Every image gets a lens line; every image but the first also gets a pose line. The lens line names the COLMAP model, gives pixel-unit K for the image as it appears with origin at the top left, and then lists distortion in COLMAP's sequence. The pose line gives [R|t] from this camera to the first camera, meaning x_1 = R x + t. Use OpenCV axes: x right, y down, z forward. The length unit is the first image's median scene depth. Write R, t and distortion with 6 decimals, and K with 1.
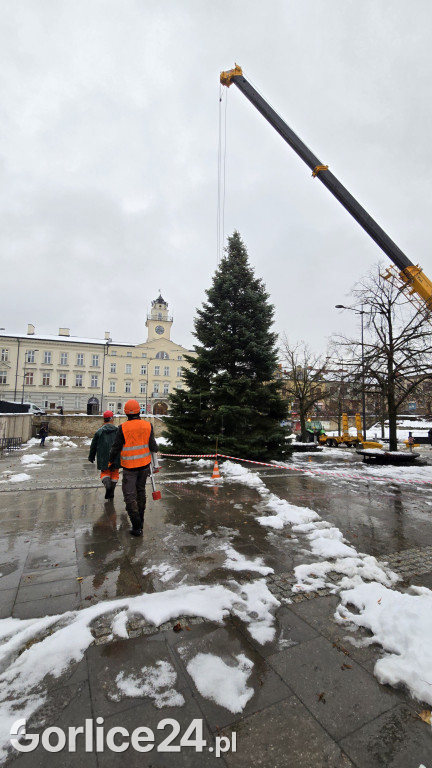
lens RADIAL K [[311.6, 0, 221.4], [0, 311.6, 386.0], [0, 0, 1]] dist [-0.000259, 0.000153]
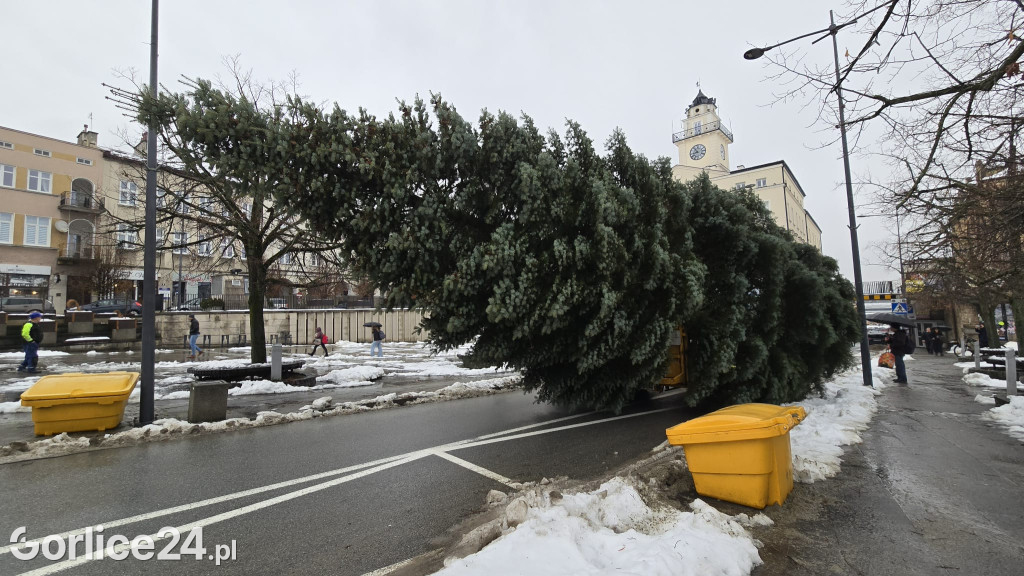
lens RADIAL K [[415.4, 0, 513.1], [0, 415.4, 283.8], [0, 0, 1]] dist [-0.000259, 0.000153]
pose [[0.517042, -0.094657, -0.850710, 0.779701], [0.115496, 0.992493, -0.040237, 0.153167], [0.848132, -0.077450, 0.524093, 0.963473]]
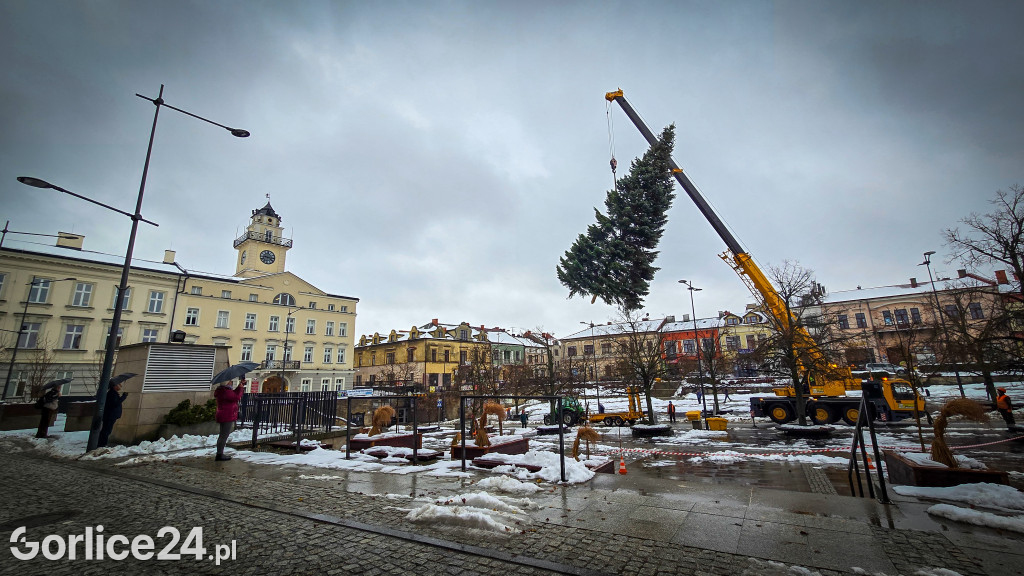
lens RADIAL K [[415.4, 0, 513.1], [0, 415.4, 283.8], [0, 0, 1]] dist [-0.000259, 0.000153]
pose [[0.841034, 0.087913, 0.533791, -0.707658], [-0.011704, 0.989433, -0.144515, -0.040787], [-0.540856, 0.115294, 0.833176, 0.154240]]
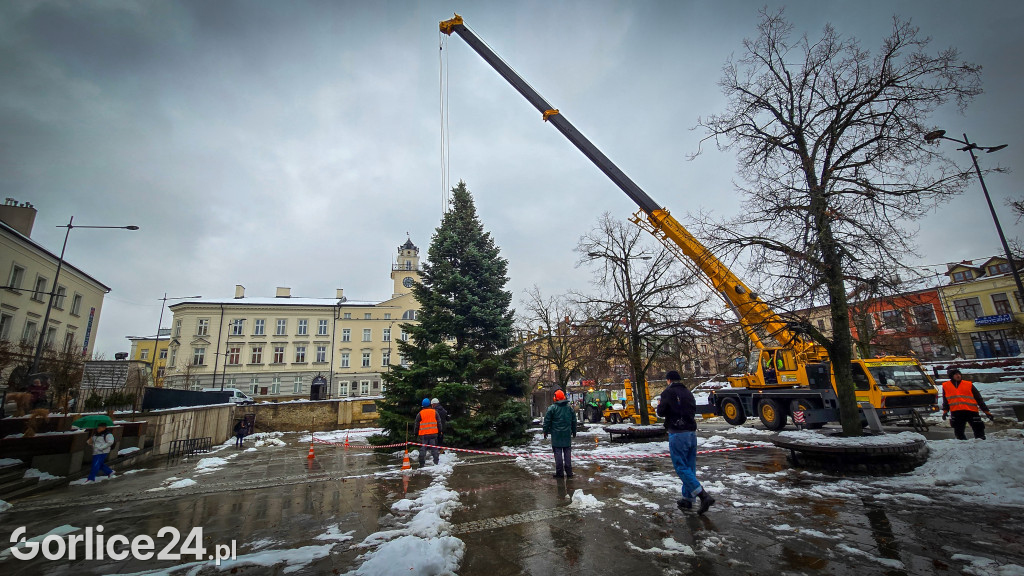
lens RADIAL K [[415.4, 0, 513.1], [0, 415.4, 283.8], [0, 0, 1]] dist [-0.000259, 0.000153]
pose [[0.998099, -0.055158, 0.027502, 0.110002], [0.058681, 0.986898, -0.150295, -0.013744], [-0.018852, 0.151623, 0.988259, -0.103302]]
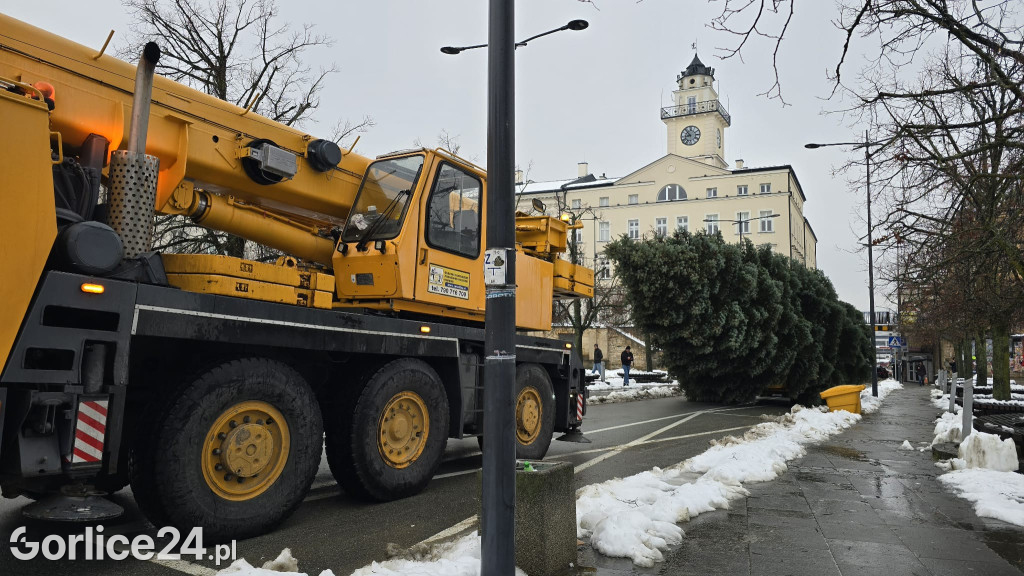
lens RADIAL K [[699.5, 0, 512.0], [0, 699.5, 288.0], [0, 0, 1]] dist [0.048824, -0.000033]
pose [[0.717764, -0.053821, -0.694203, 0.979917], [0.074269, 0.997238, -0.000525, 0.066514], [0.692314, -0.051181, 0.719779, 0.254214]]
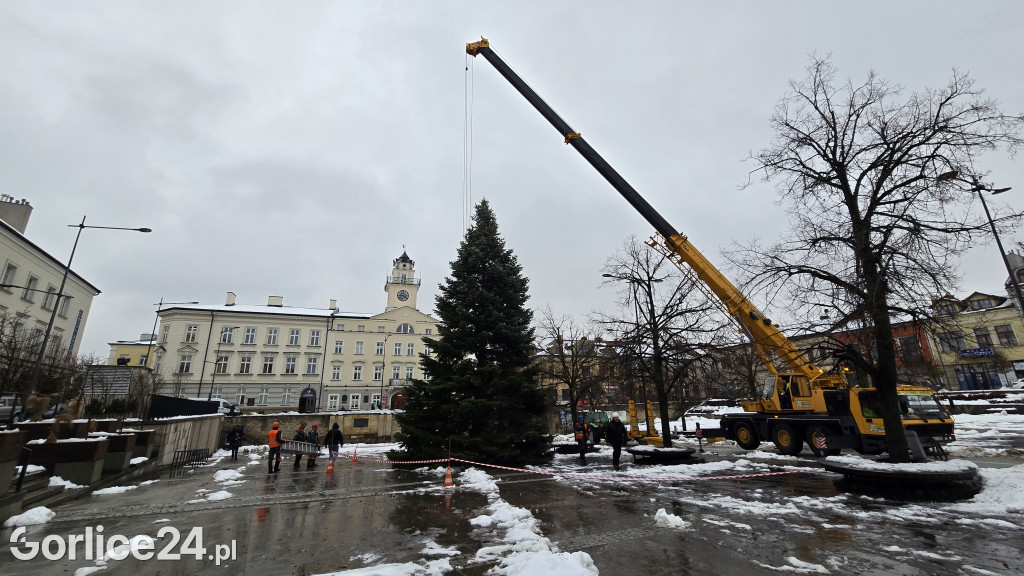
lens RADIAL K [[415.4, 0, 513.1], [0, 415.4, 283.8], [0, 0, 1]] dist [-0.000259, 0.000153]
pose [[0.997970, -0.015809, 0.061685, 0.039446], [0.027282, 0.981432, -0.189859, -0.015923], [-0.057538, 0.191156, 0.979872, -0.107262]]
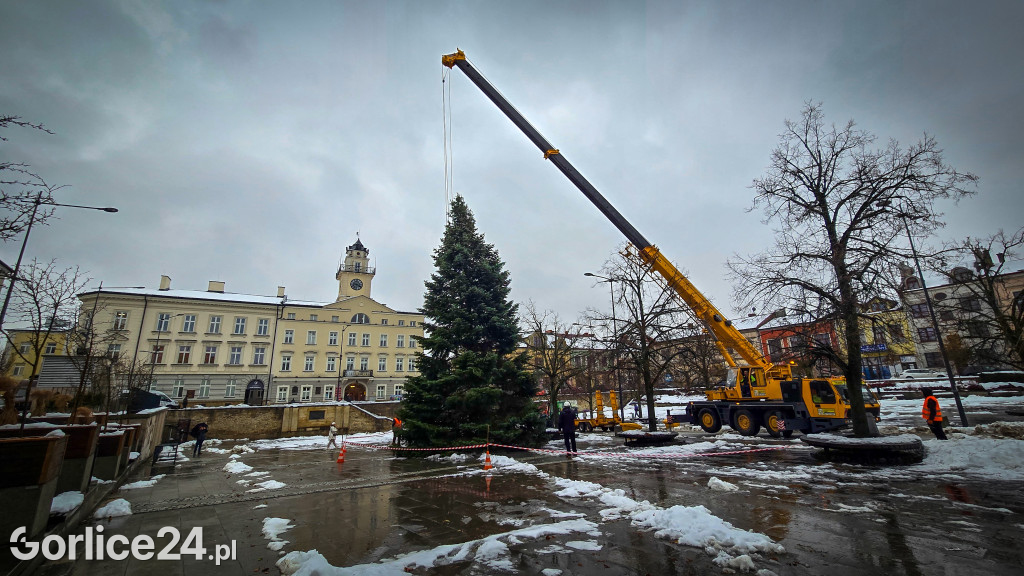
lens RADIAL K [[415.4, 0, 513.1], [0, 415.4, 283.8], [0, 0, 1]] dist [-0.000259, 0.000153]
pose [[0.980382, 0.011467, 0.196773, -0.077750], [0.021675, 0.985980, -0.165450, -0.022587], [-0.195912, 0.166469, 0.966388, -0.138196]]
